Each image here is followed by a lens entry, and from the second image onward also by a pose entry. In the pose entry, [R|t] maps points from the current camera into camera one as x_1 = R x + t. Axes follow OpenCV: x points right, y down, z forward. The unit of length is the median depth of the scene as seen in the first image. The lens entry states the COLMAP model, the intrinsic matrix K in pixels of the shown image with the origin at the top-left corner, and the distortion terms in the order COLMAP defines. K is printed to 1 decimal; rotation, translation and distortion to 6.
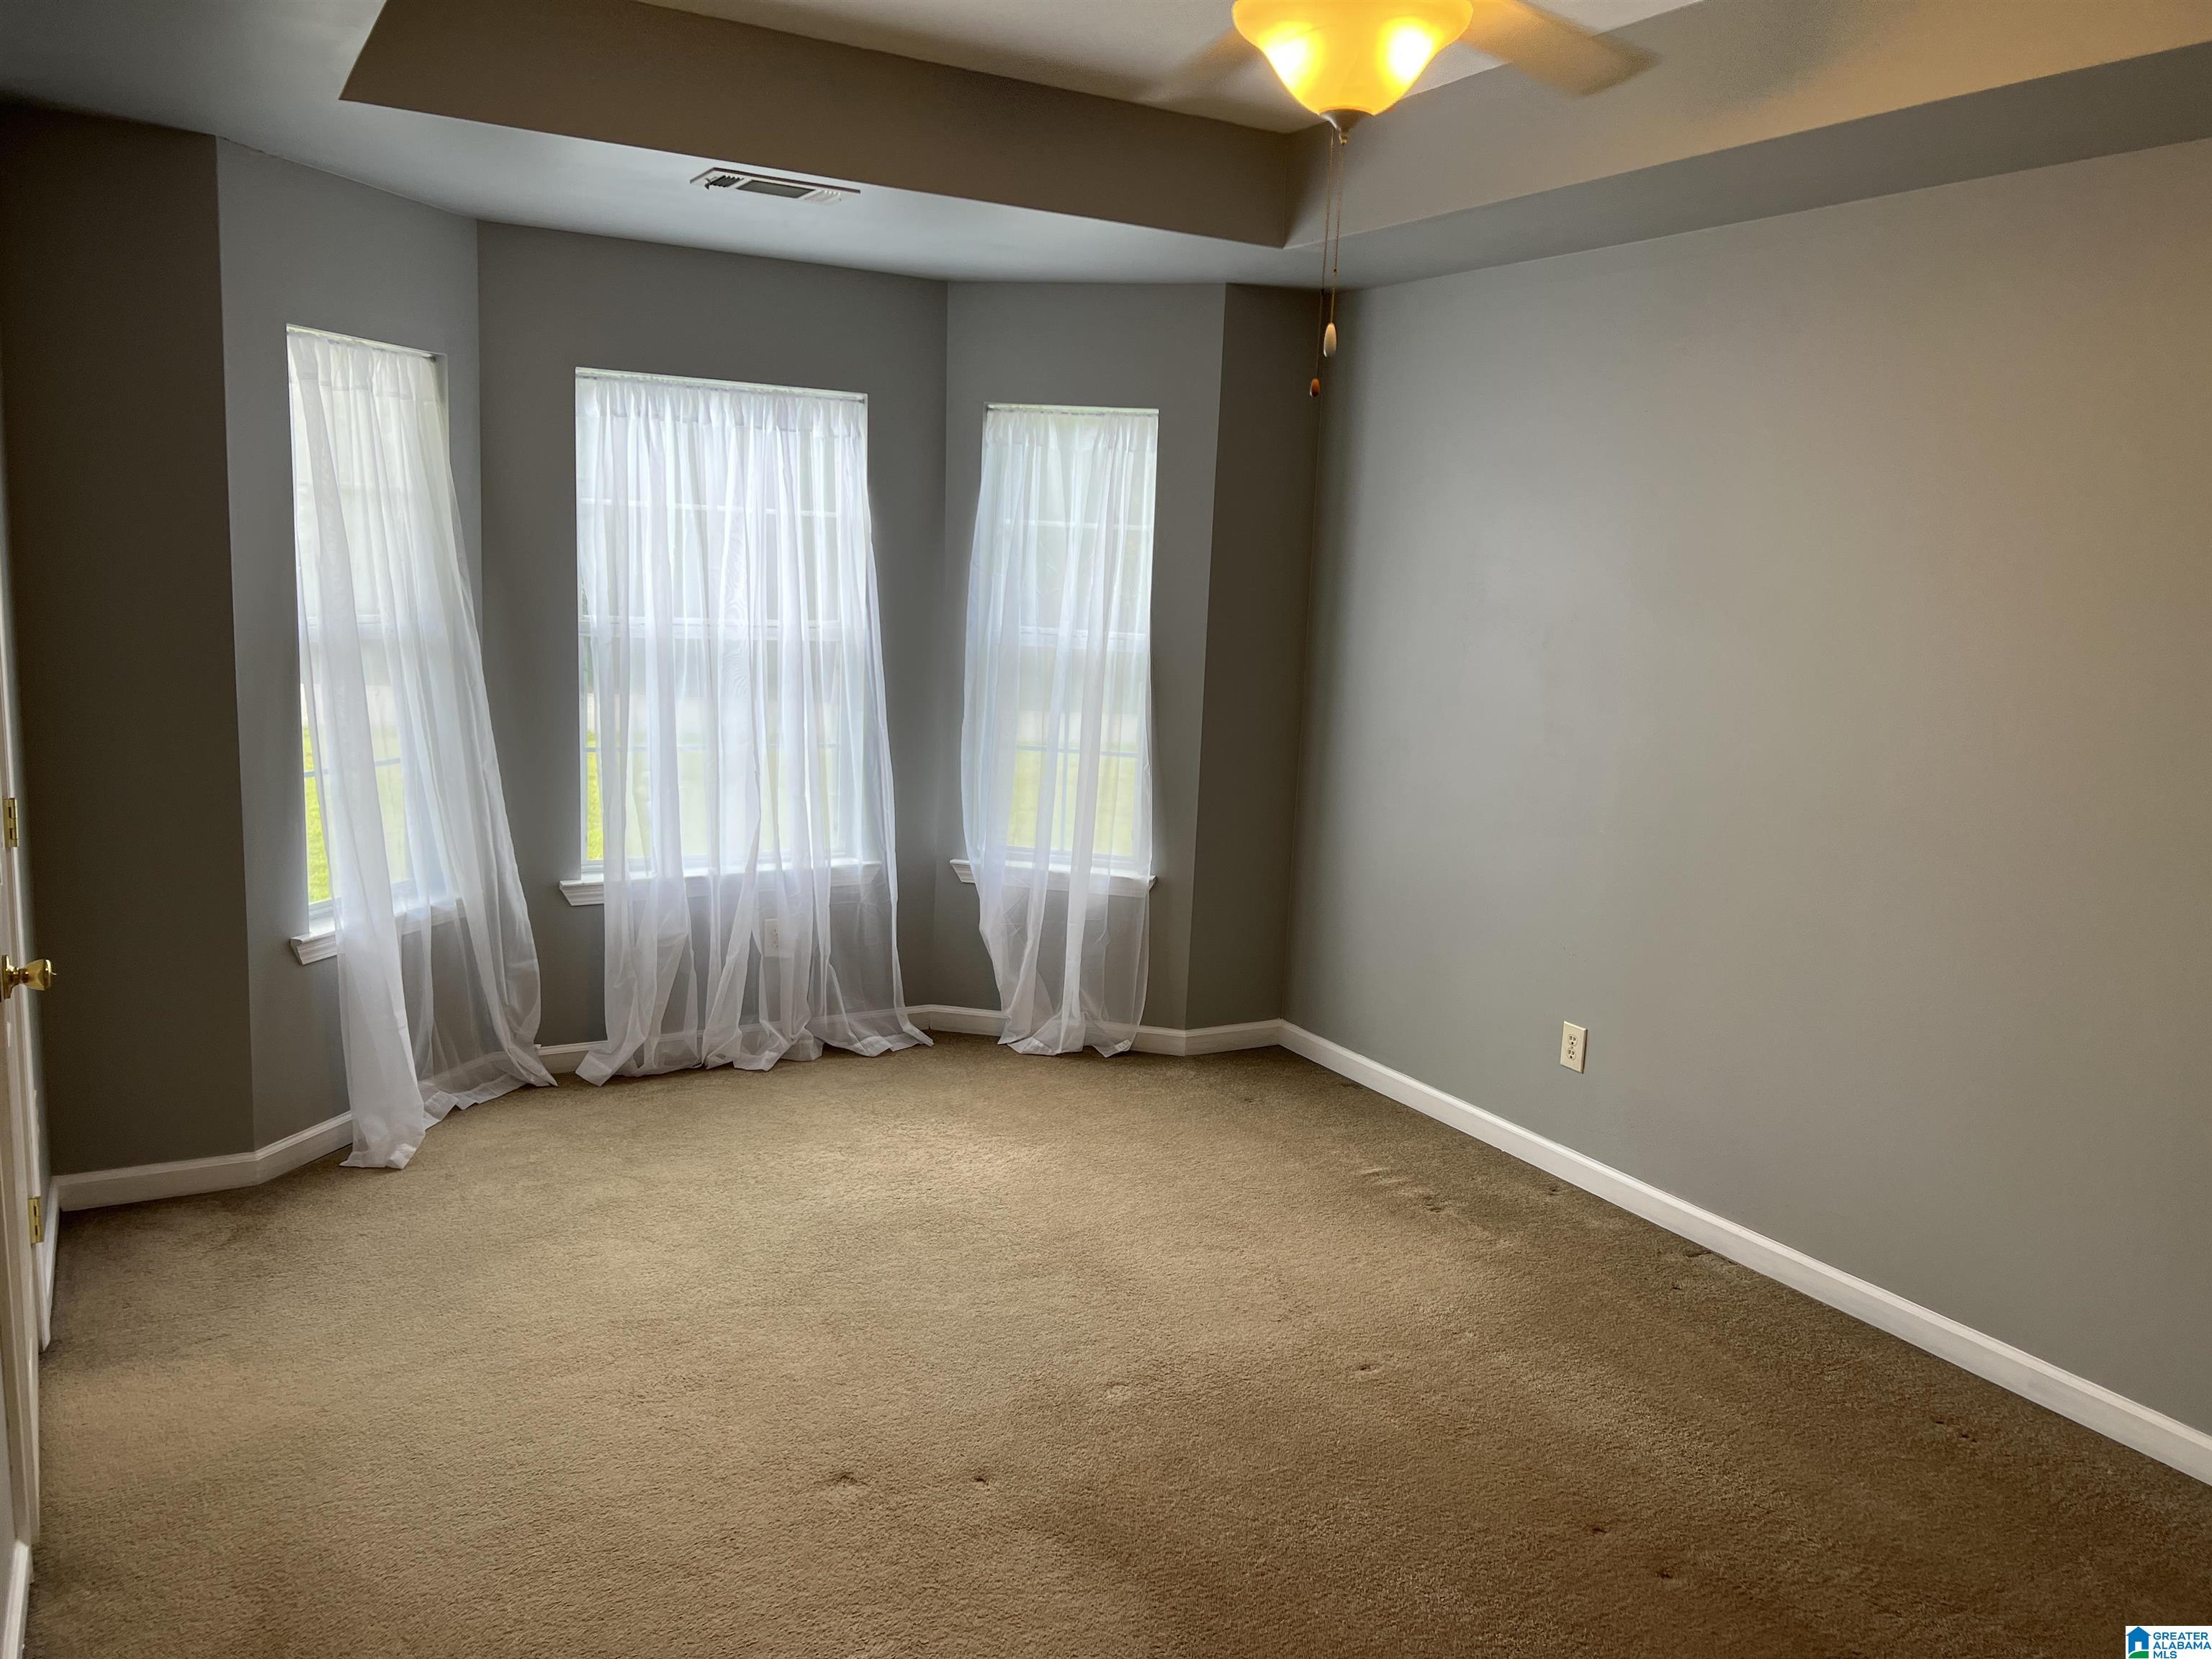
lens RADIAL K [[1676.8, 0, 1117.6], [0, 1676.8, 834.3], [0, 0, 1]] dist [0.059777, -0.070994]
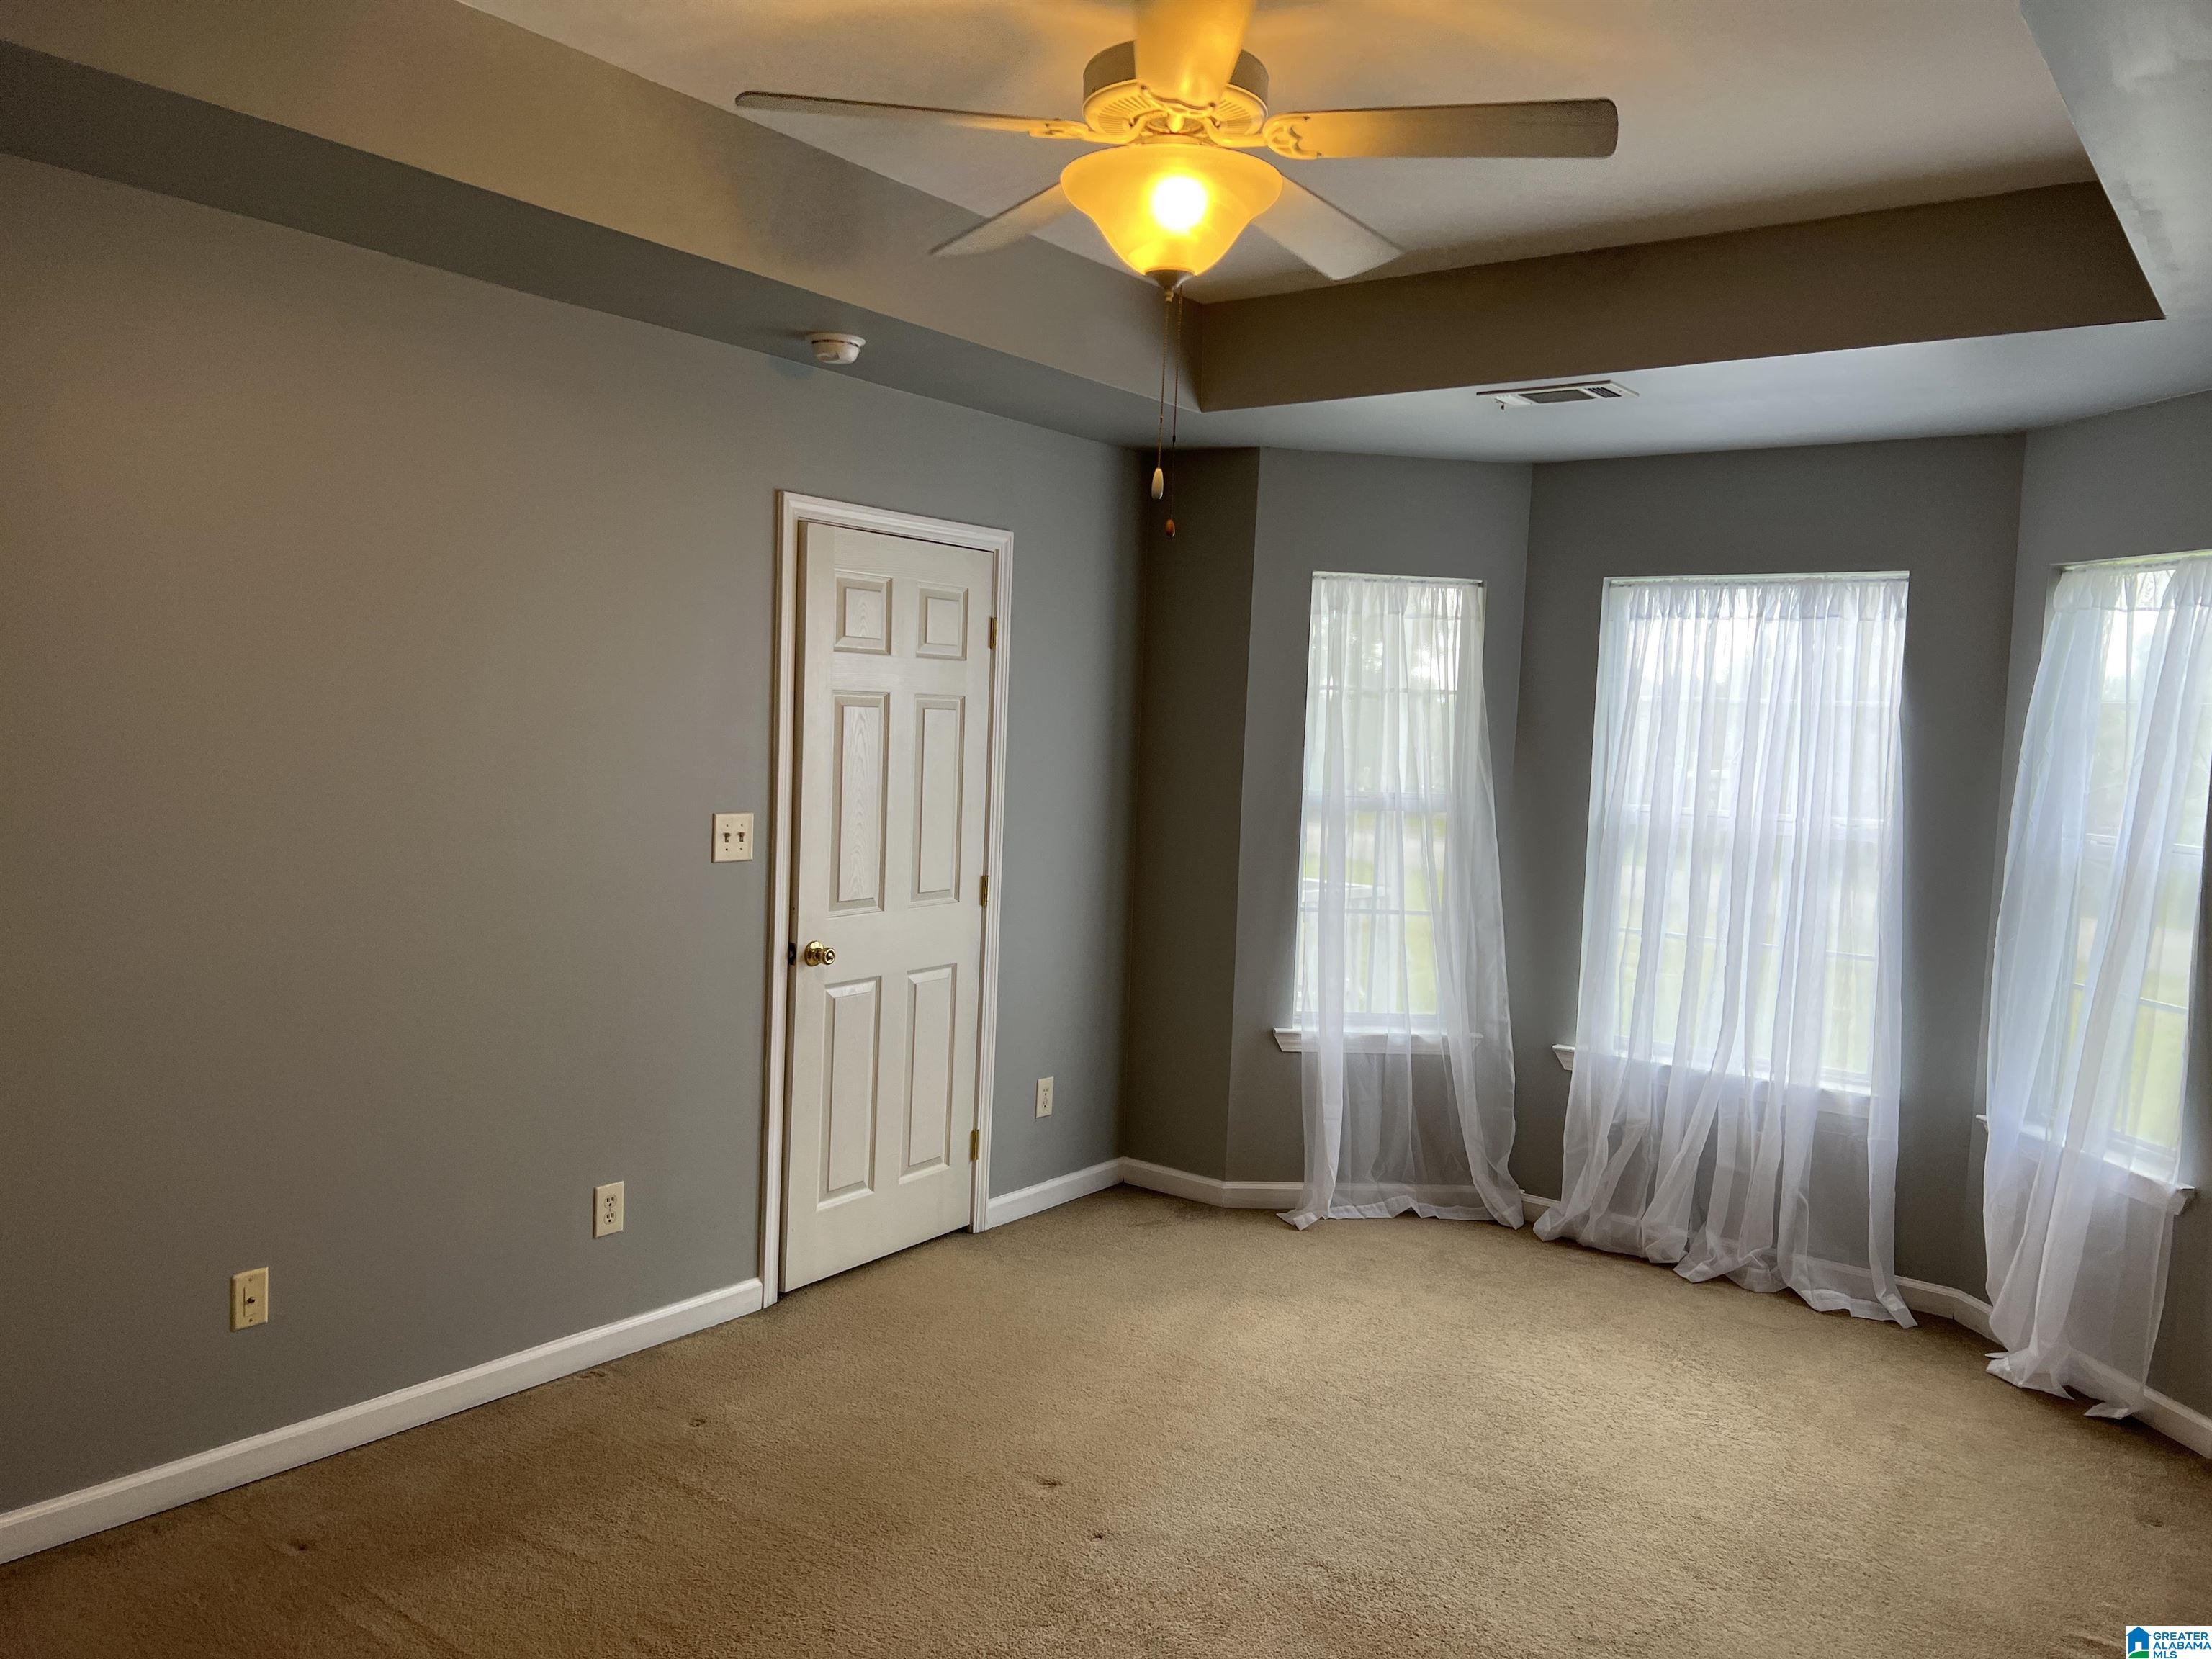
lens RADIAL K [[1676.8, 0, 1117.6], [0, 1676.8, 834.3], [0, 0, 1]] dist [0.059777, -0.070994]
pose [[0.390145, 0.040685, -0.919854, 0.543942], [-0.179287, 0.983258, -0.032553, -0.018577], [0.903130, 0.177618, 0.390907, 0.299734]]
